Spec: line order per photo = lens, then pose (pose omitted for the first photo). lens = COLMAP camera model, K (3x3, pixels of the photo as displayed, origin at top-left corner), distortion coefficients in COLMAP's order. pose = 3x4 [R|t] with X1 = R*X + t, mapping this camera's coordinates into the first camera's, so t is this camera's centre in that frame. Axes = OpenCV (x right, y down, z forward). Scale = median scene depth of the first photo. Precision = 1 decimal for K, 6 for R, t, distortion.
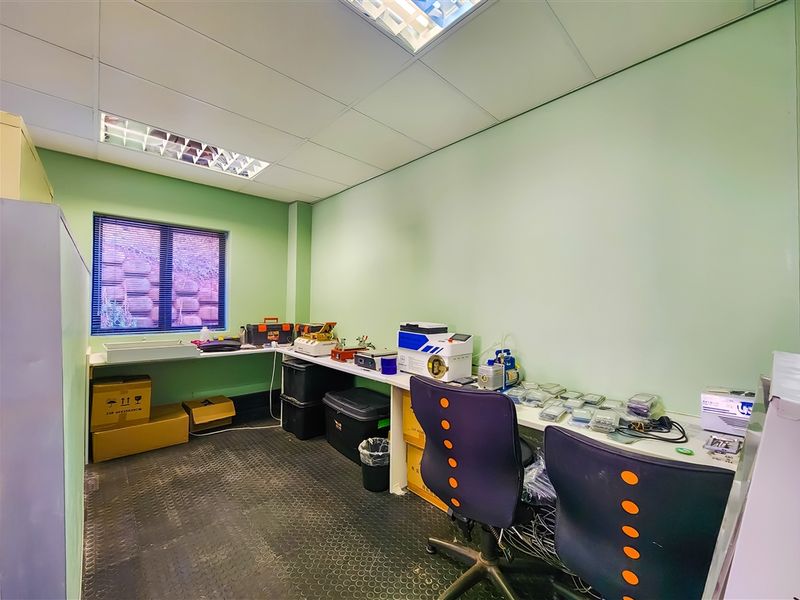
lens RADIAL K [[328.1, 0, 402.0], [0, 328.1, 294.6], [0, 0, 1]] dist [0.001204, -0.000161]
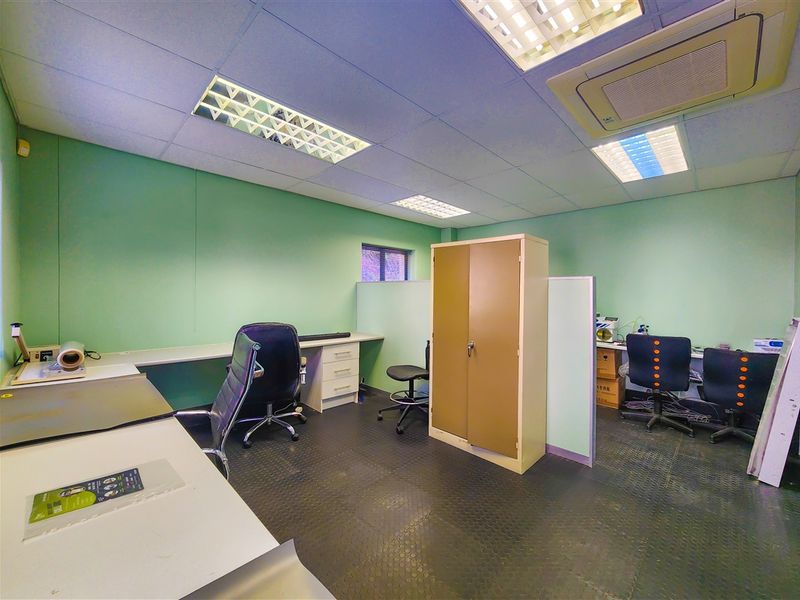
lens RADIAL K [[328.1, 0, 402.0], [0, 328.1, 294.6], [0, 0, 1]] dist [0.001204, -0.000161]
pose [[0.999191, -0.001771, 0.040182, -0.688128], [0.000673, 0.999626, 0.027340, -0.037486], [-0.040215, -0.027291, 0.998818, -0.506189]]
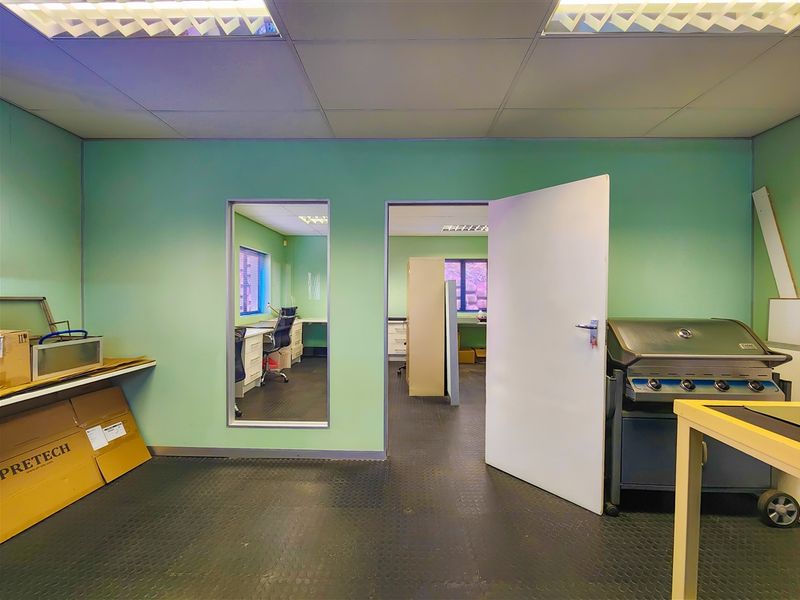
lens RADIAL K [[327.8, 0, 400.0], [0, 327.8, 300.0], [0, 0, 1]] dist [0.008526, -0.000021]
pose [[0.711518, 0.002461, -0.702664, 0.420324], [0.020951, 0.999475, 0.024715, -0.019143], [0.702356, -0.032307, 0.711093, -0.704392]]
